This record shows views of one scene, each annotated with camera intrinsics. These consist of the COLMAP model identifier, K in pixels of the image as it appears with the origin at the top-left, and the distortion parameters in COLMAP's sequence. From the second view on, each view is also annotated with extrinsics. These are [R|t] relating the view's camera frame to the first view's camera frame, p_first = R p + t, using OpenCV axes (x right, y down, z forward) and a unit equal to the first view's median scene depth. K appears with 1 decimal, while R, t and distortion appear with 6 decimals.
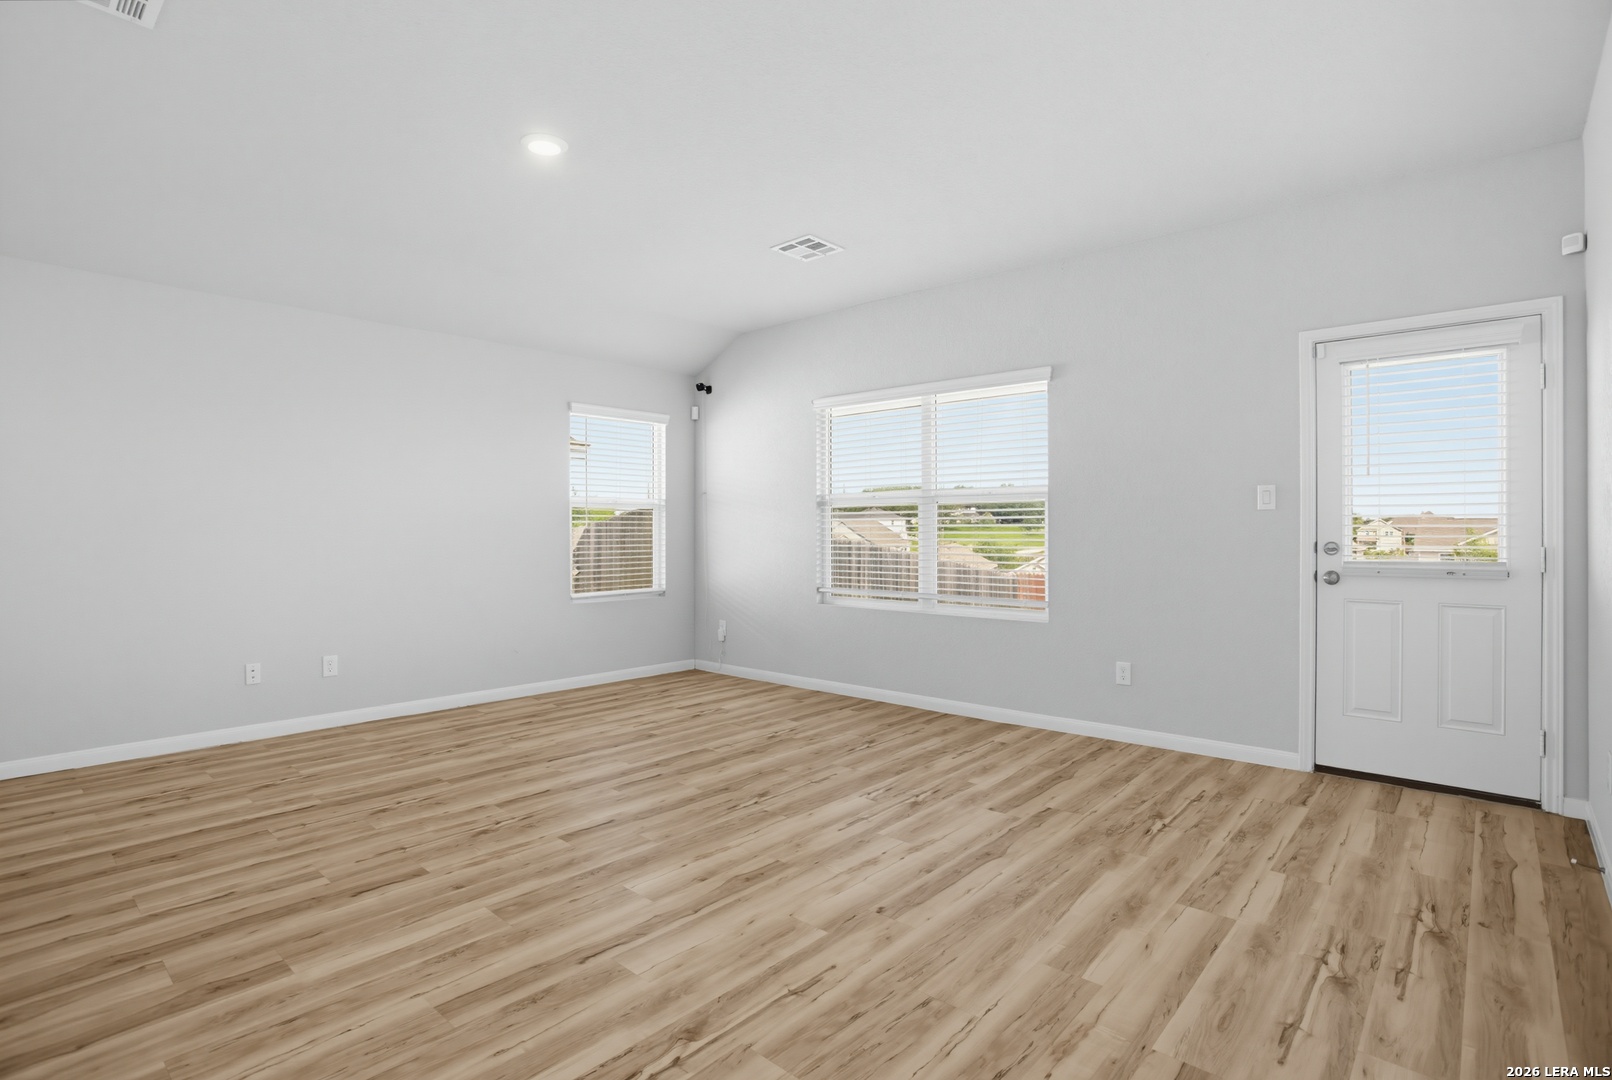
lens RADIAL K [[785.1, 0, 805.8], [0, 785.1, 557.9], [0, 0, 1]] dist [-0.061009, 0.017107]
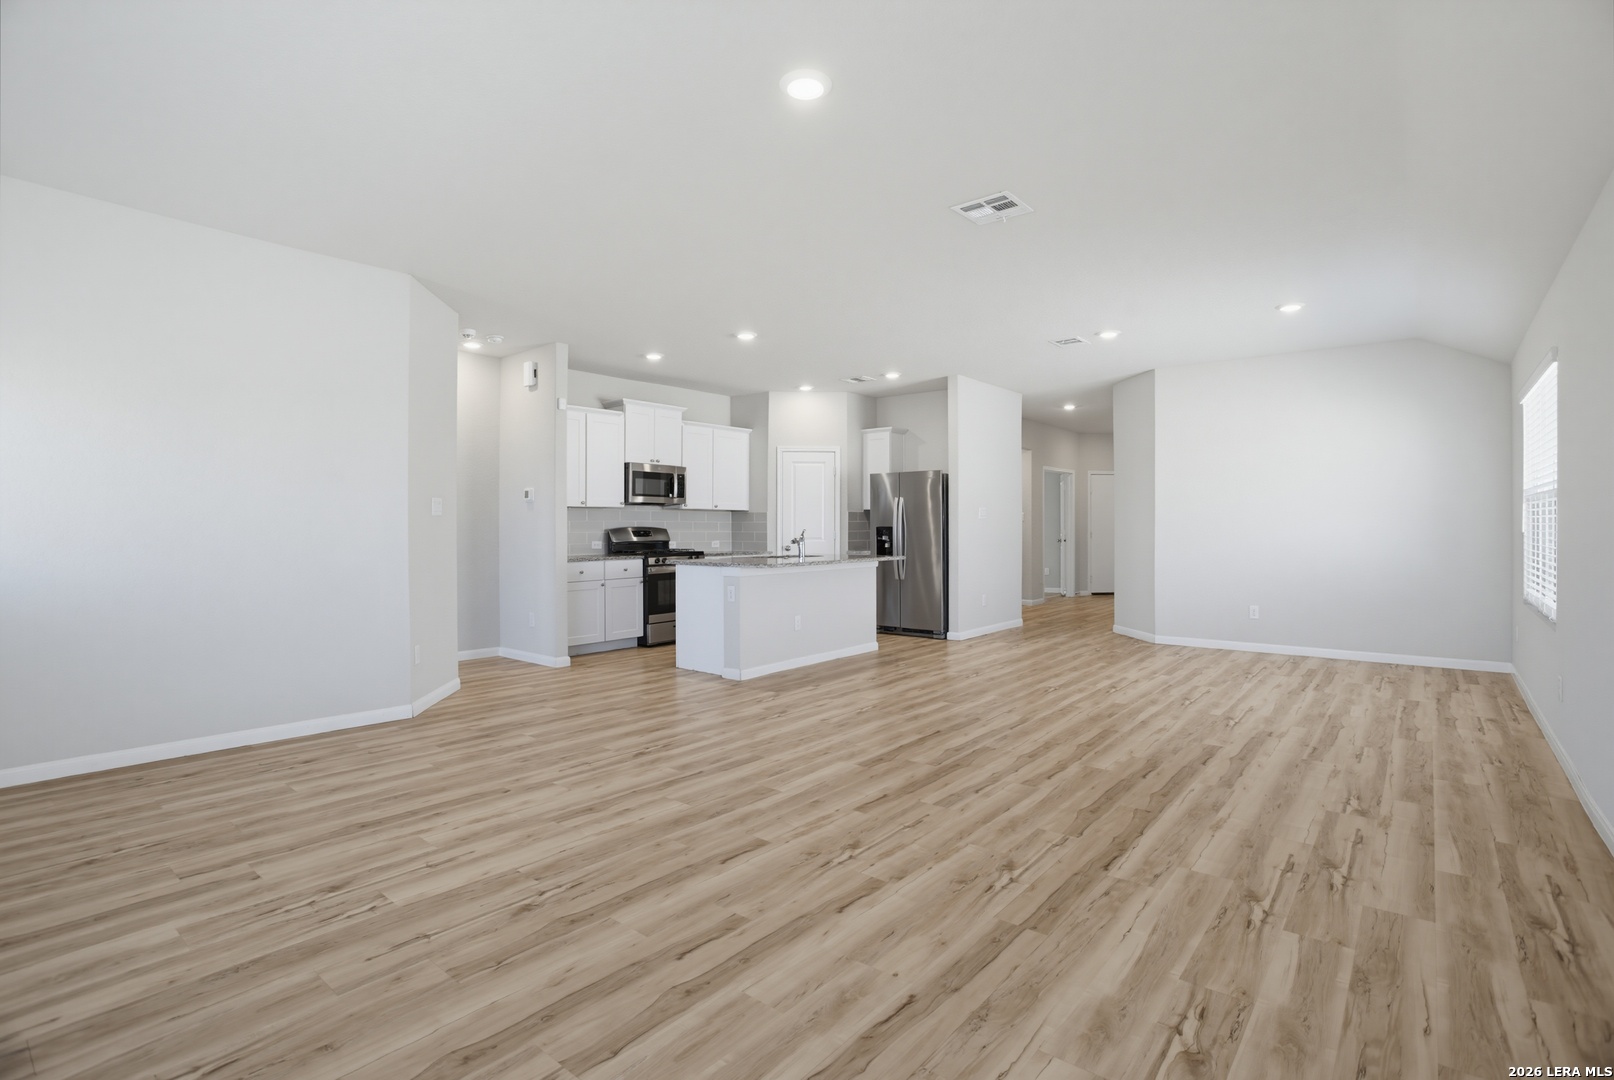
lens RADIAL K [[786.1, 0, 798.6], [0, 786.1, 535.8], [0, 0, 1]] dist [-0.061009, 0.017107]
pose [[-0.999490, -0.002709, -0.031834, -0.254815], [-0.003912, 0.999278, 0.037781, -0.050259], [0.031708, 0.037886, -0.998779, 1.555451]]
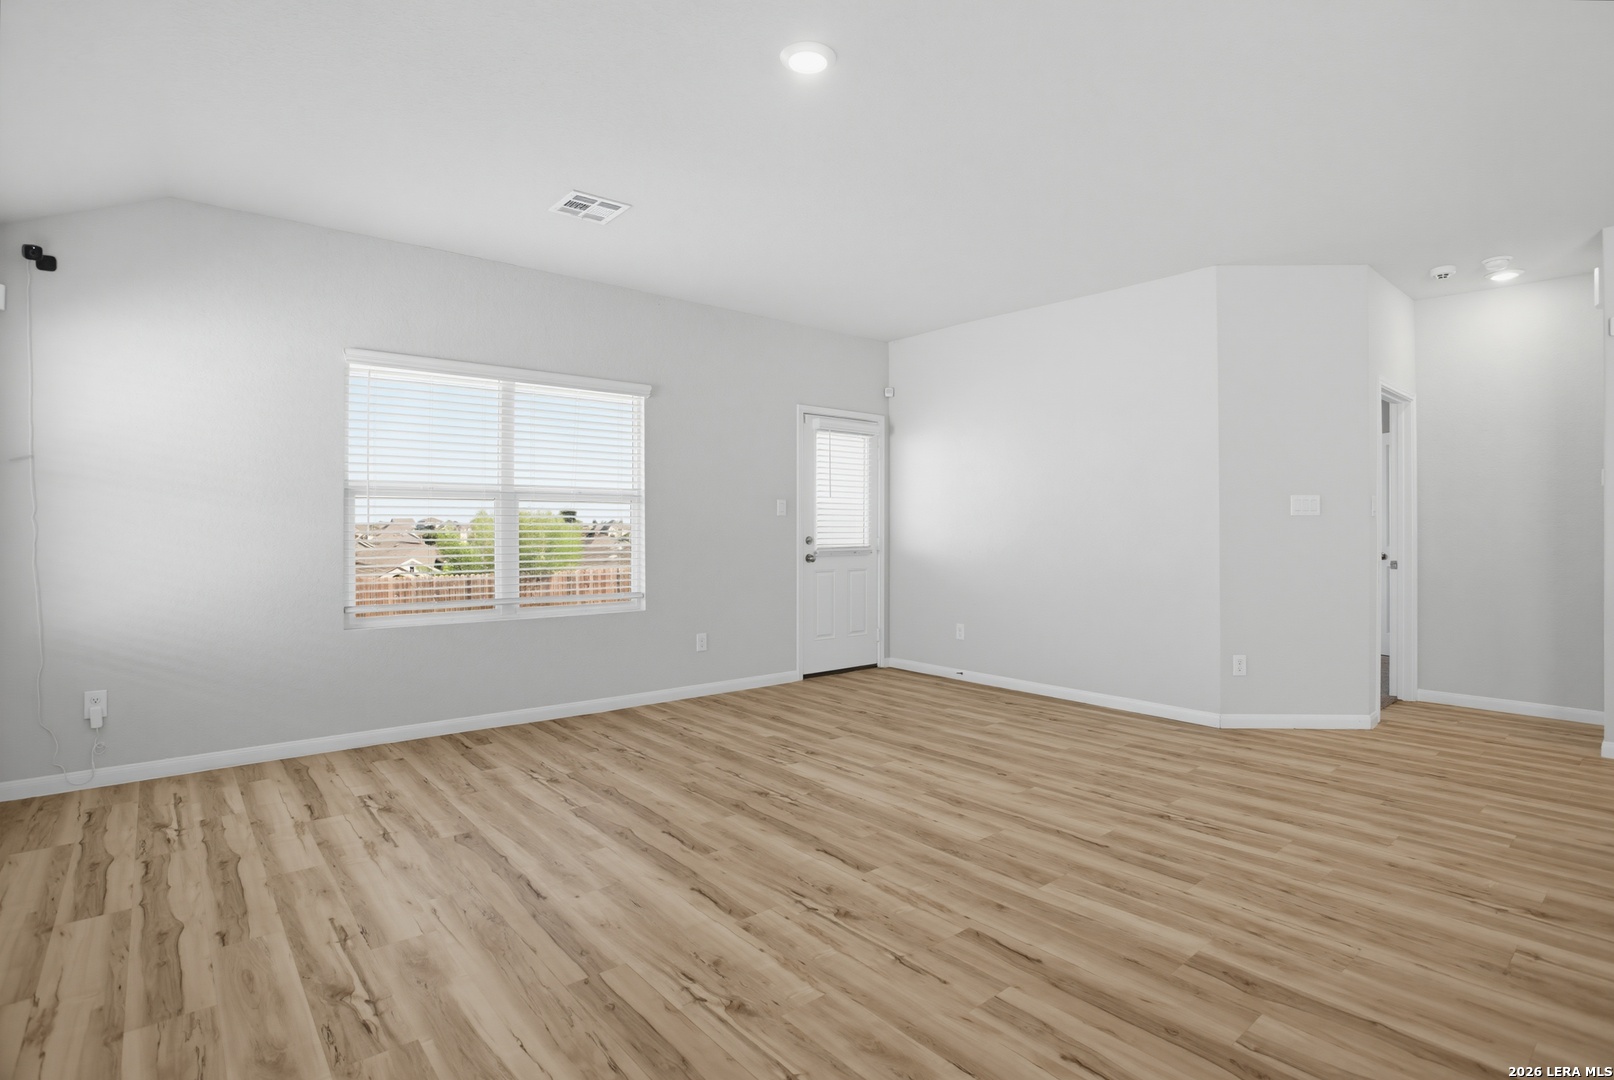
lens RADIAL K [[786.1, 0, 807.1], [0, 786.1, 543.3], [0, 0, 1]] dist [-0.061009, 0.017107]
pose [[0.146066, -0.017097, 0.989127, -0.961300], [0.028904, 0.999498, 0.013008, -0.028052], [-0.988852, 0.026690, 0.146487, 0.729764]]
